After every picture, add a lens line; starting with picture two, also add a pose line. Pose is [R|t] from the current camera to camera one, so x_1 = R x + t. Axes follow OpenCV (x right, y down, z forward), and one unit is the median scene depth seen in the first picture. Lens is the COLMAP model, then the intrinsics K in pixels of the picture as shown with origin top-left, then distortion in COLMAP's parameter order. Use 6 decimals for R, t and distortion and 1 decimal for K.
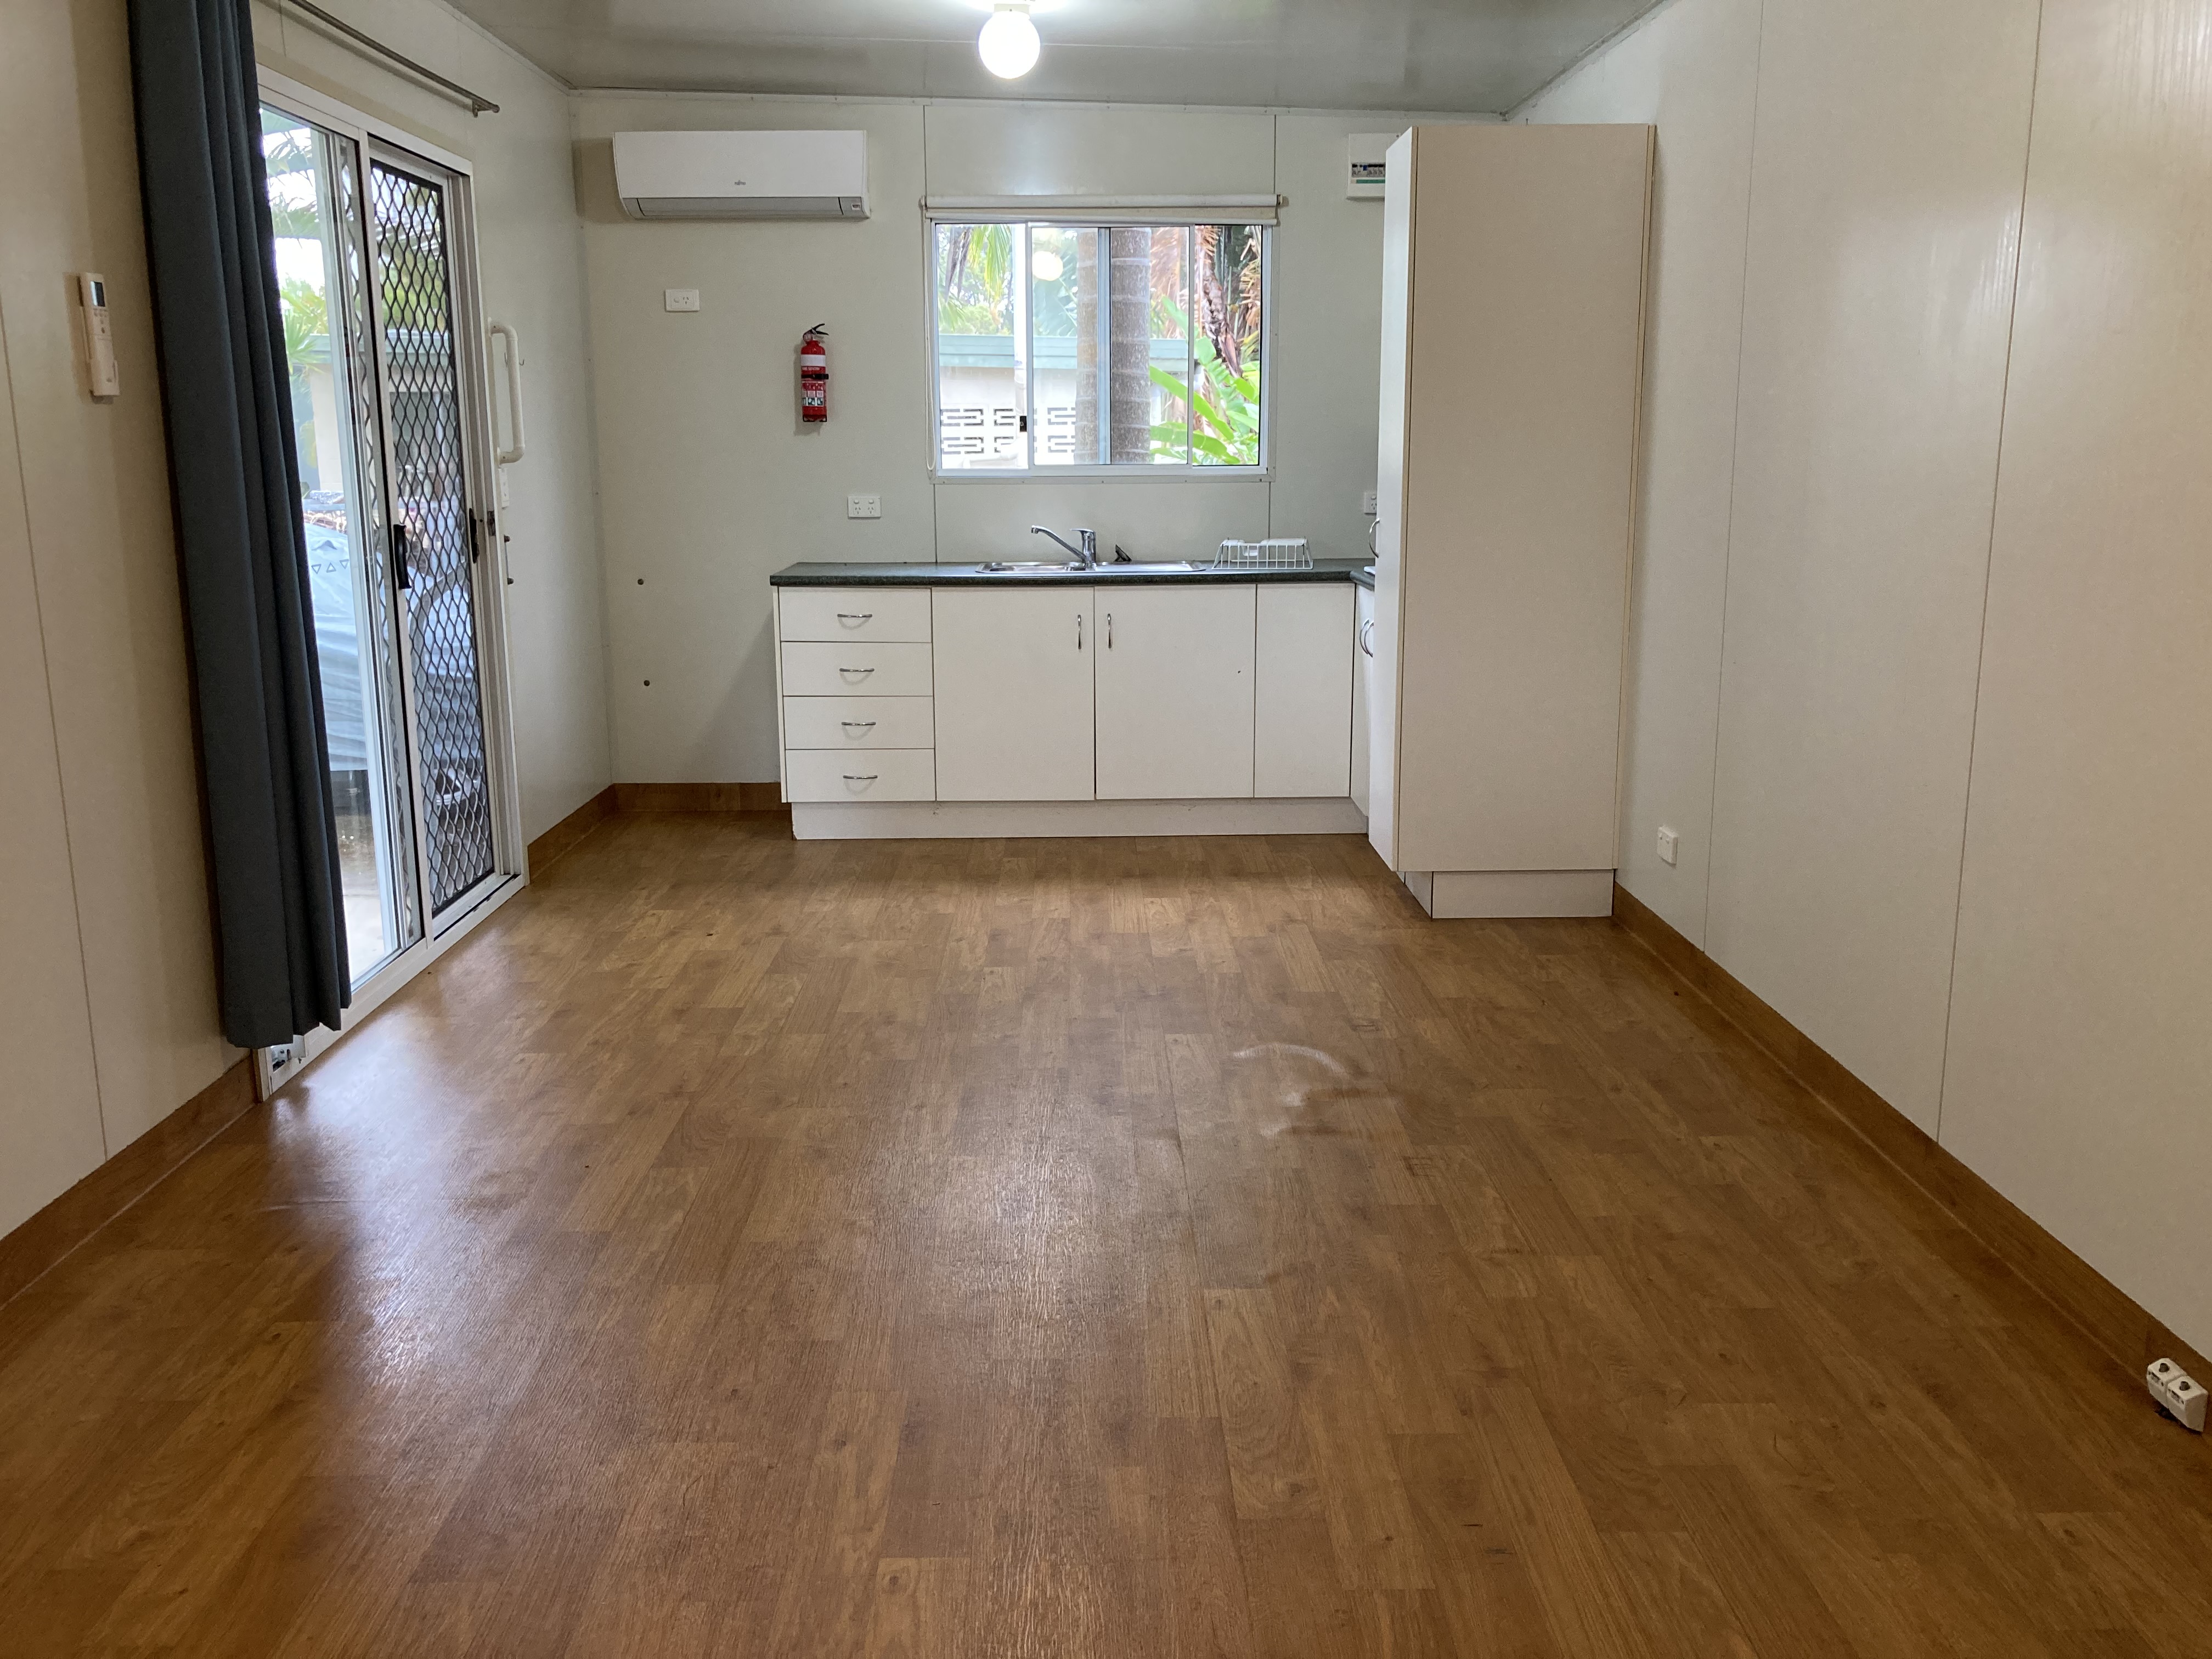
lens RADIAL K [[1814.2, 0, 1107.3], [0, 1814.2, 830.9], [0, 0, 1]] dist [0.022677, -0.026682]
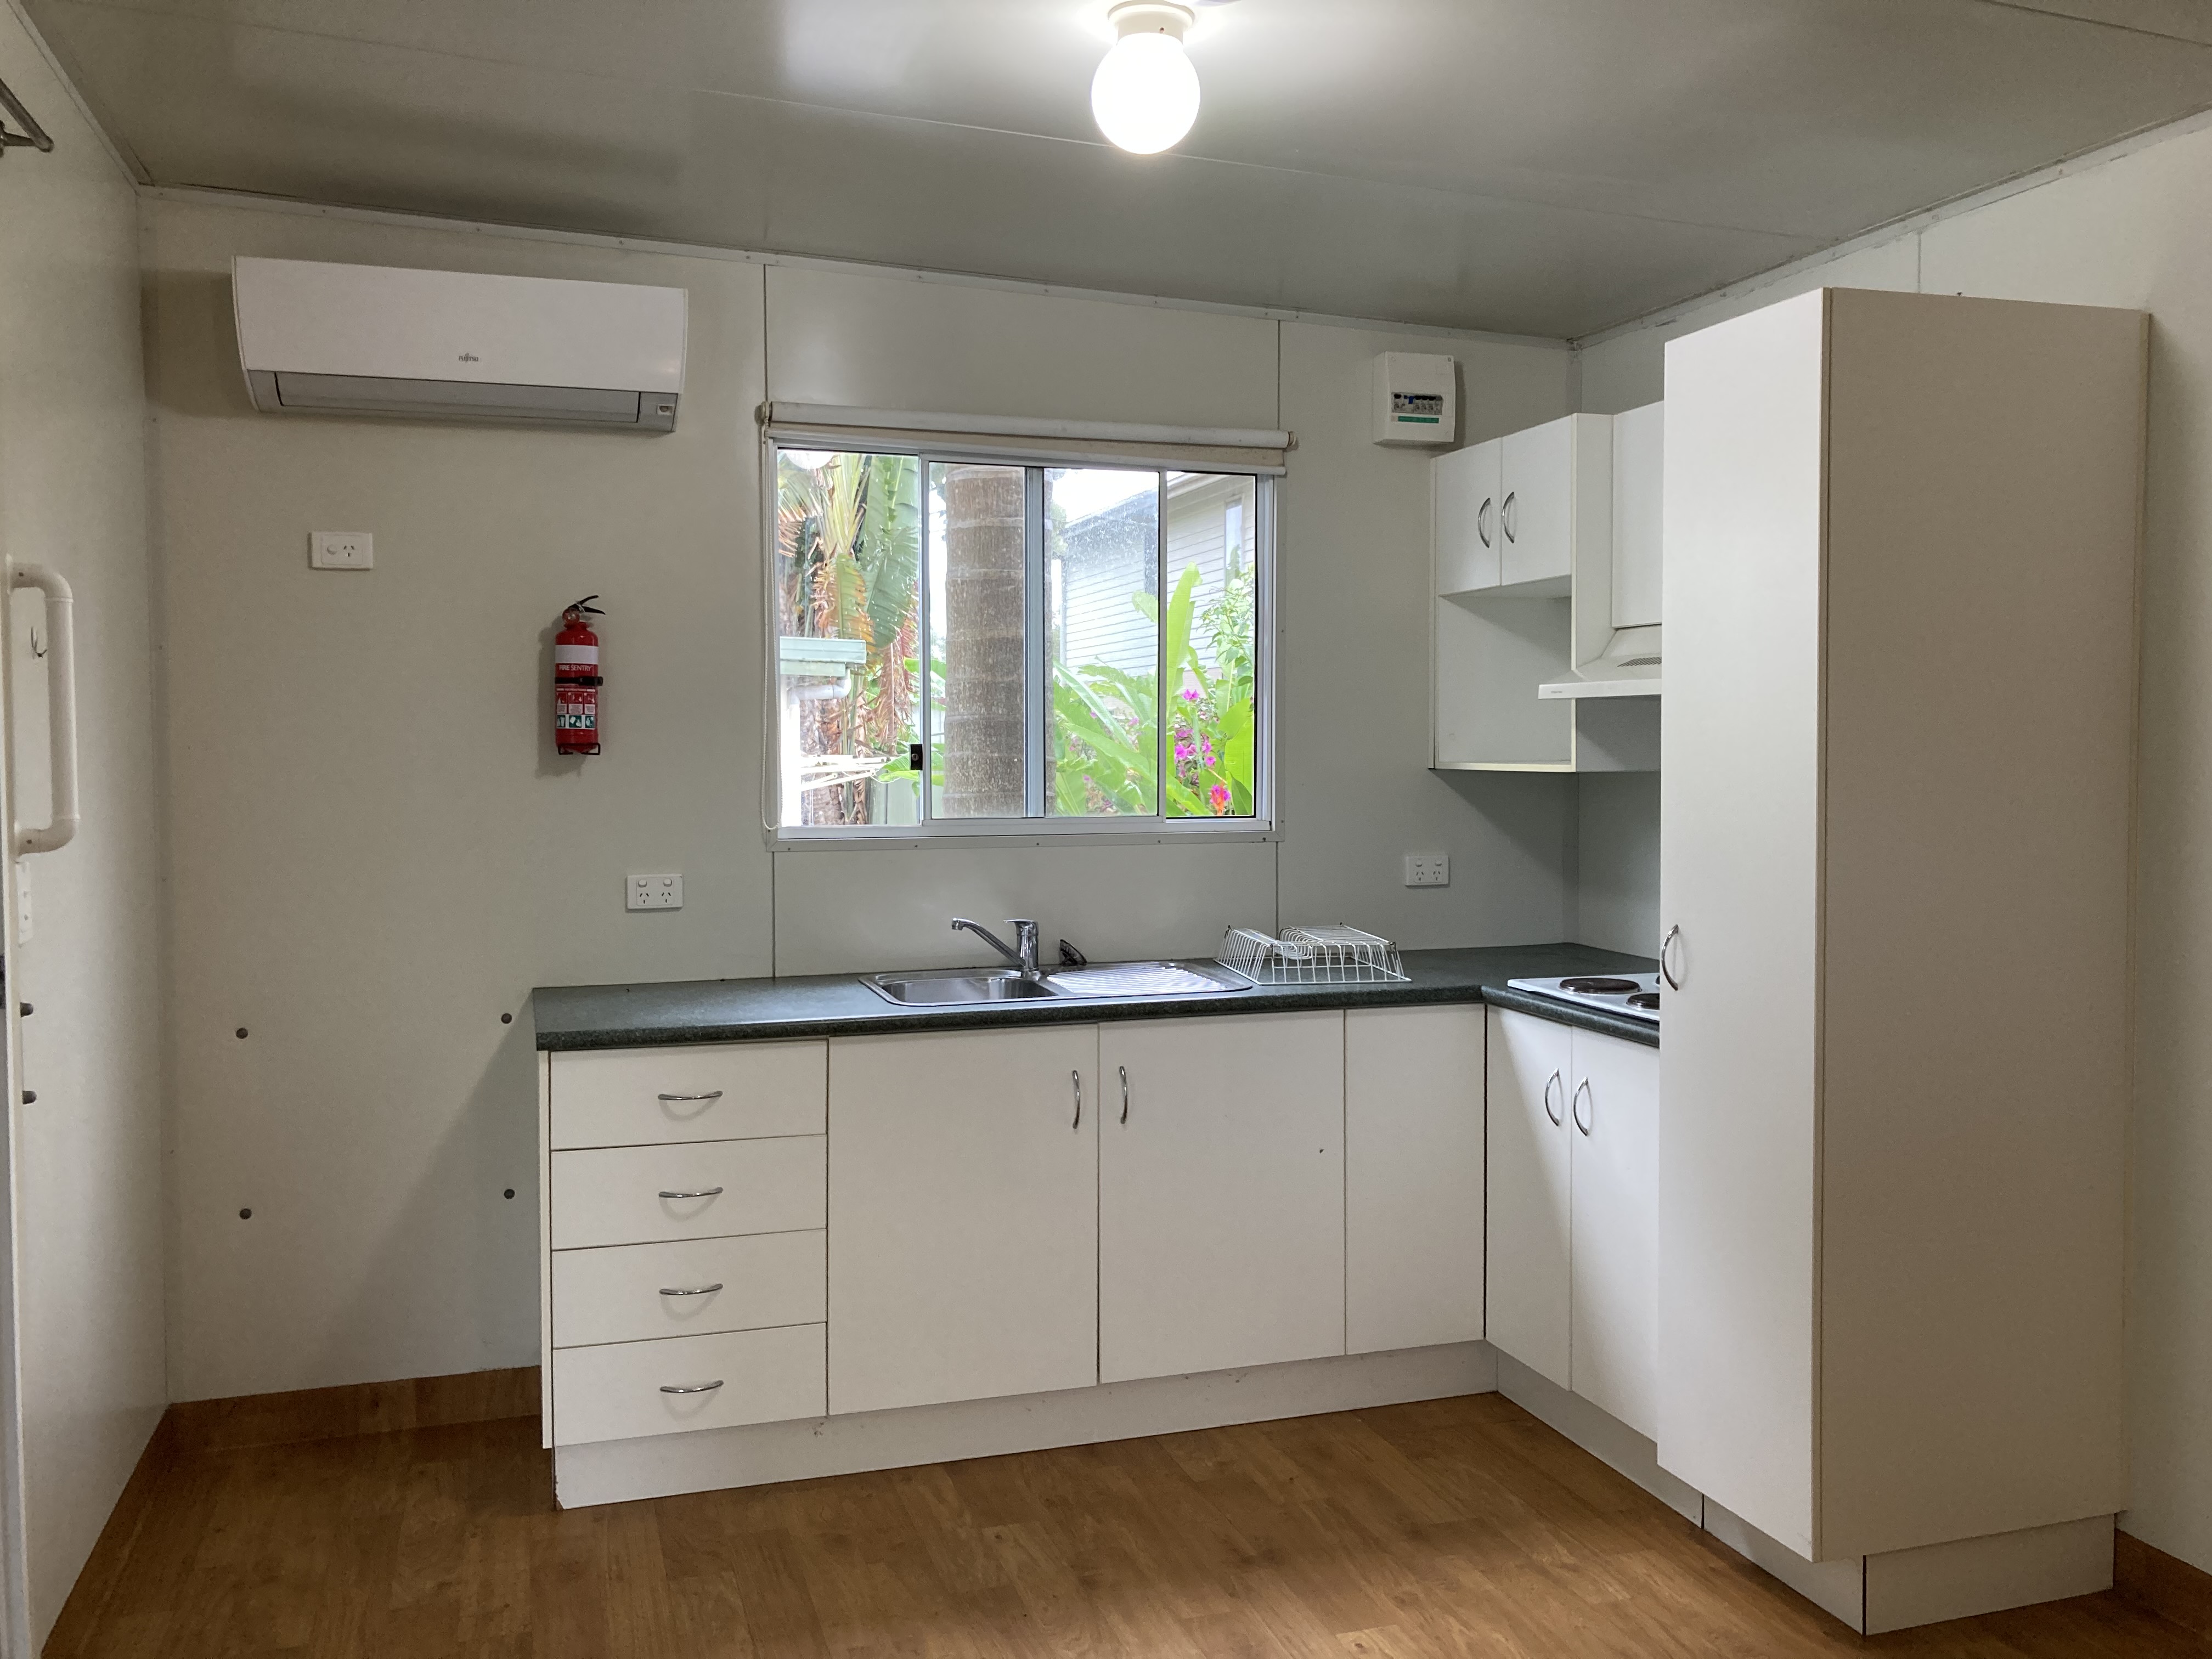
lens RADIAL K [[1814.2, 0, 1108.4], [0, 1814.2, 820.1], [0, 0, 1]] dist [0.022677, -0.026682]
pose [[0.954317, -0.009310, 0.298652, -0.179569], [0.058663, 0.985899, -0.156720, -0.104778], [-0.292982, 0.167080, 0.941406, 0.408985]]
